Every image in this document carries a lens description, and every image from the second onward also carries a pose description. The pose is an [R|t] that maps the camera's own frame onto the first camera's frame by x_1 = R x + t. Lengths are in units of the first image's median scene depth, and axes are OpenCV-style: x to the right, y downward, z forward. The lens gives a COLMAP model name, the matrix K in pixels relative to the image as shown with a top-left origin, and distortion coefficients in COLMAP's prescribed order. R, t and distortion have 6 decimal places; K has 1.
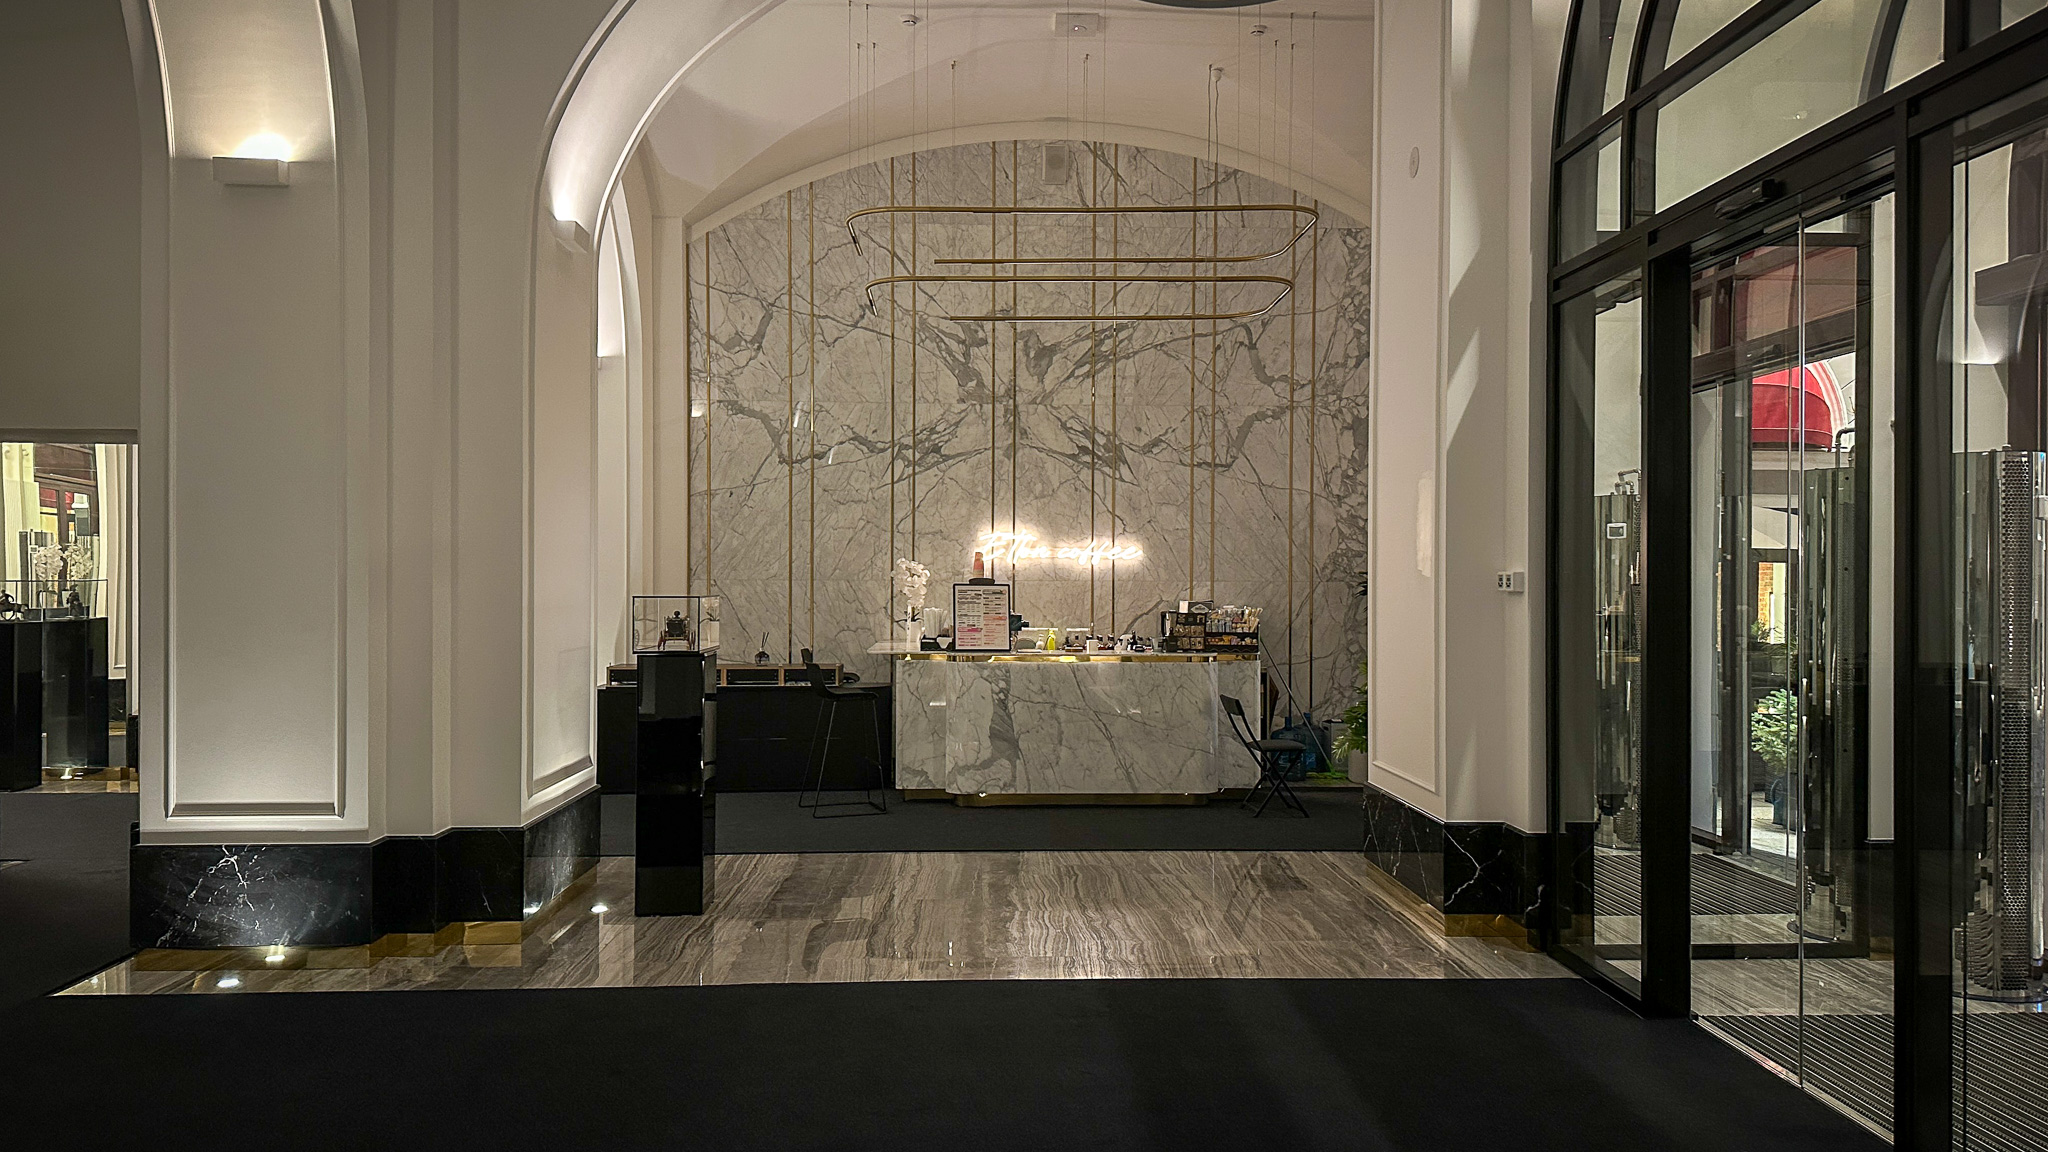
lens RADIAL K [[1434.6, 0, 1023.3], [0, 1434.6, 580.8], [0, 0, 1]] dist [0.037230, -0.000984]
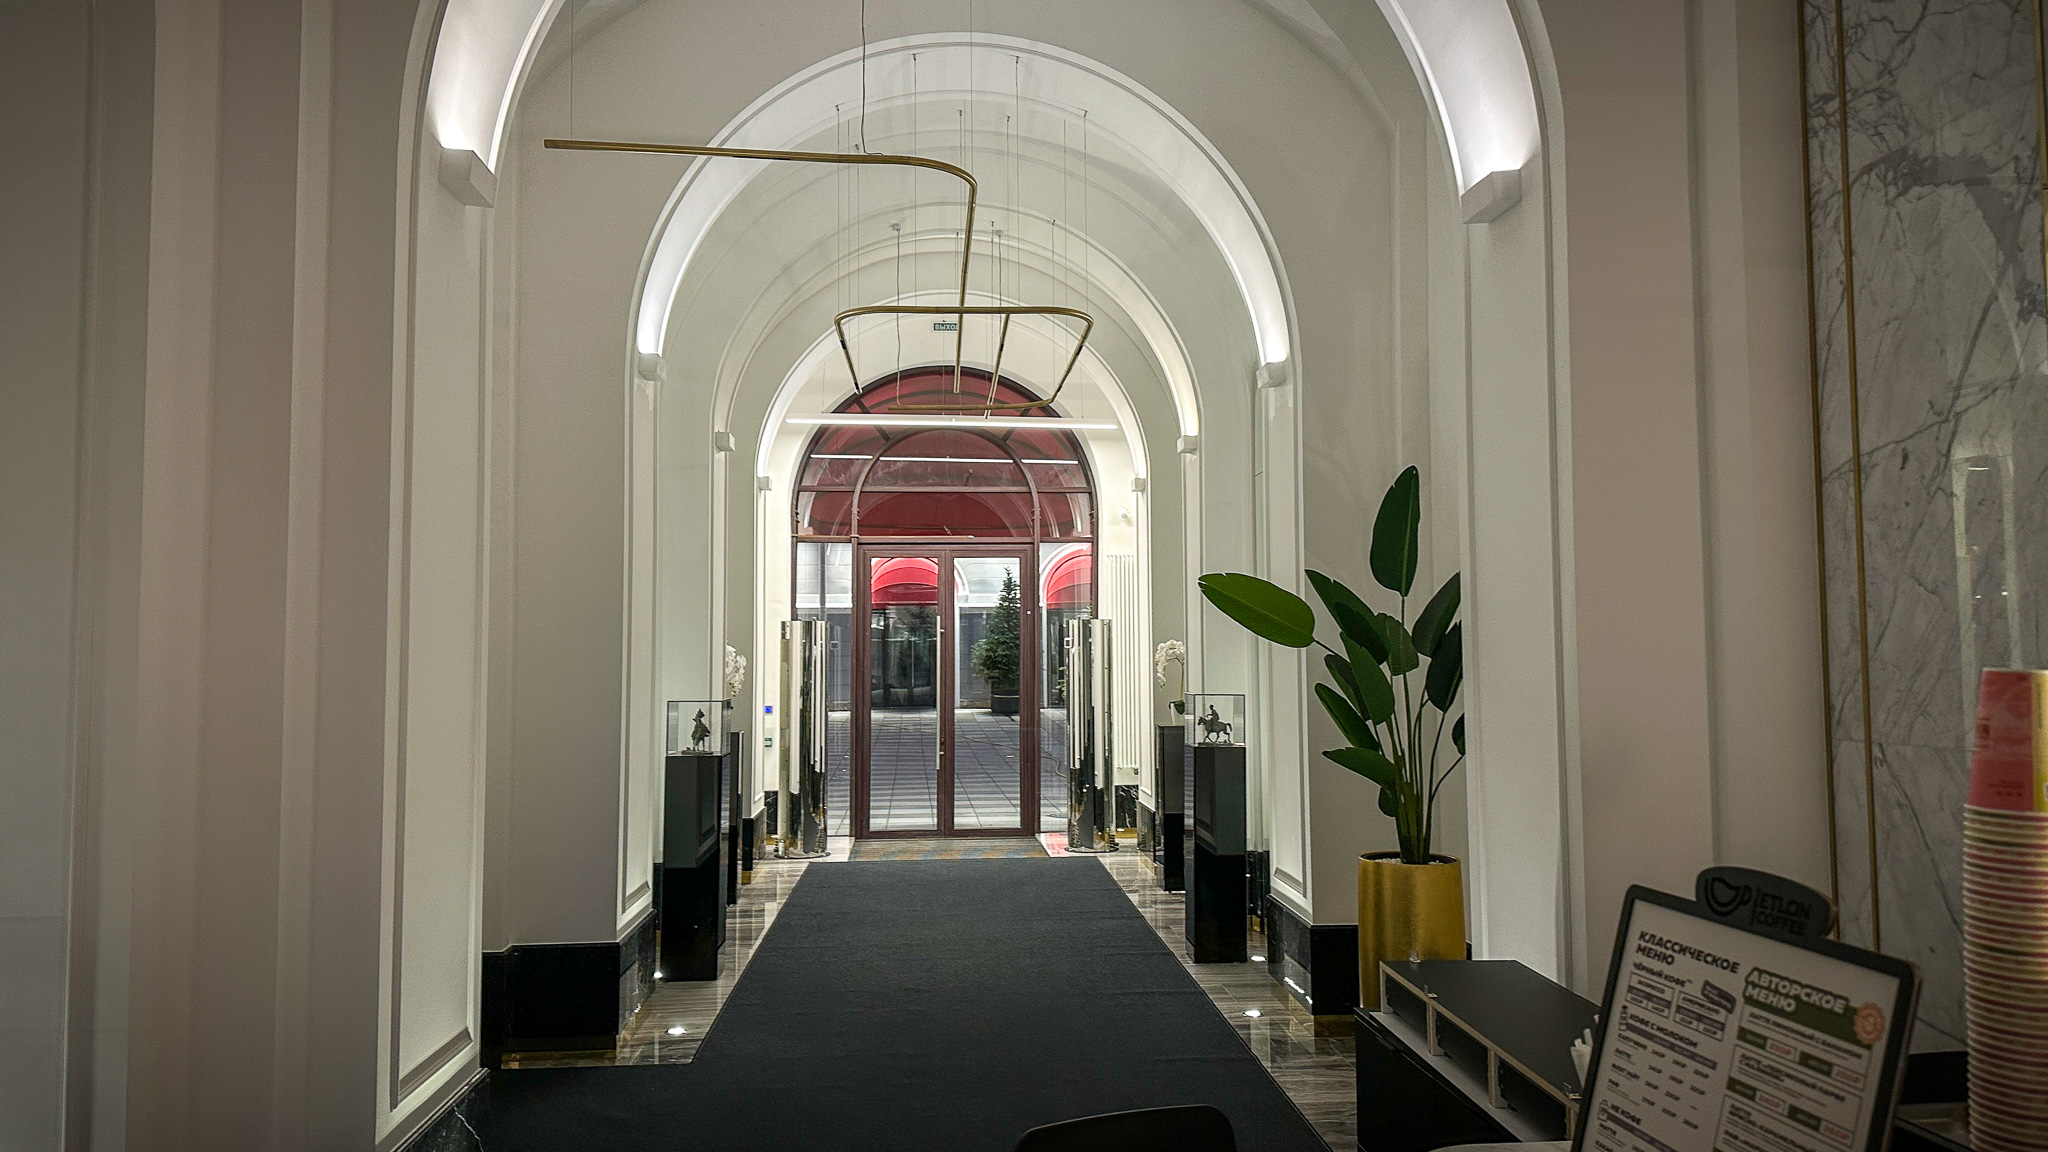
lens RADIAL K [[1434.6, 0, 1028.3], [0, 1434.6, 571.3], [0, 0, 1]] dist [0.037230, -0.000984]
pose [[0.052970, -0.064658, -0.996501, 0.088487], [0.004273, 0.997907, -0.064522, -0.018142], [0.998587, -0.000840, 0.053136, 0.801070]]
